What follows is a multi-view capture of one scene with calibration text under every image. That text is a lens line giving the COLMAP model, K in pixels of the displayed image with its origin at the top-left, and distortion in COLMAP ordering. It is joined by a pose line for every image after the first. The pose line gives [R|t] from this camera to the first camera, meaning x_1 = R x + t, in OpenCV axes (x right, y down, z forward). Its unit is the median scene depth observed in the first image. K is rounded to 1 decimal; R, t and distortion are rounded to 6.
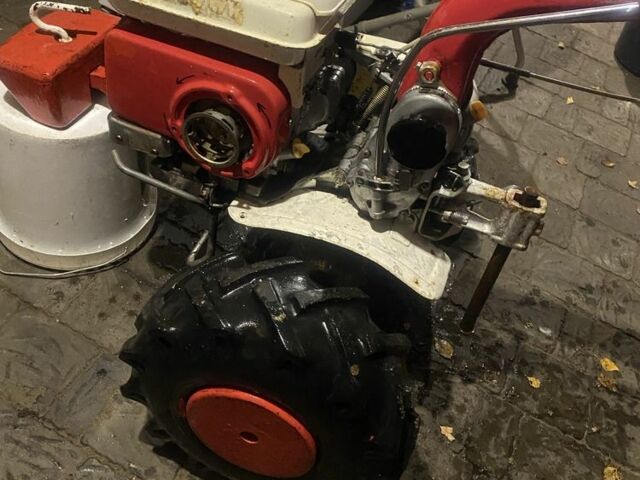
lens RADIAL K [[642.8, 0, 318.4], [0, 642.8, 236.8], [0, 0, 1]] dist [0.112993, -0.318368]
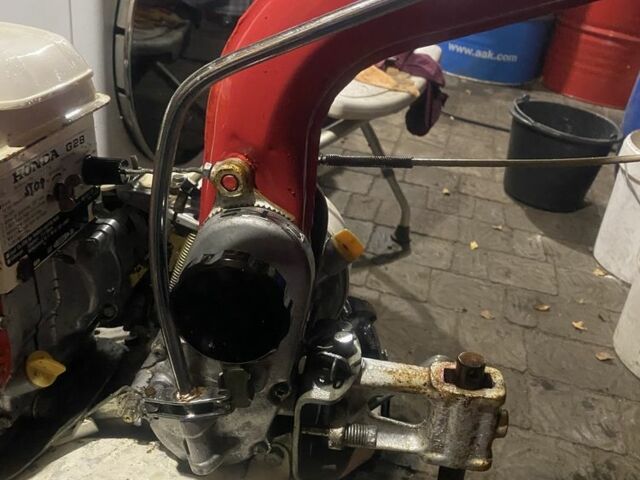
lens RADIAL K [[642.8, 0, 318.4], [0, 642.8, 236.8], [0, 0, 1]] dist [0.112993, -0.318368]
pose [[0.972948, -0.175996, 0.149659, 0.130175], [0.213618, 0.932041, -0.292690, -0.032250], [-0.087976, 0.316742, 0.944423, 0.431087]]
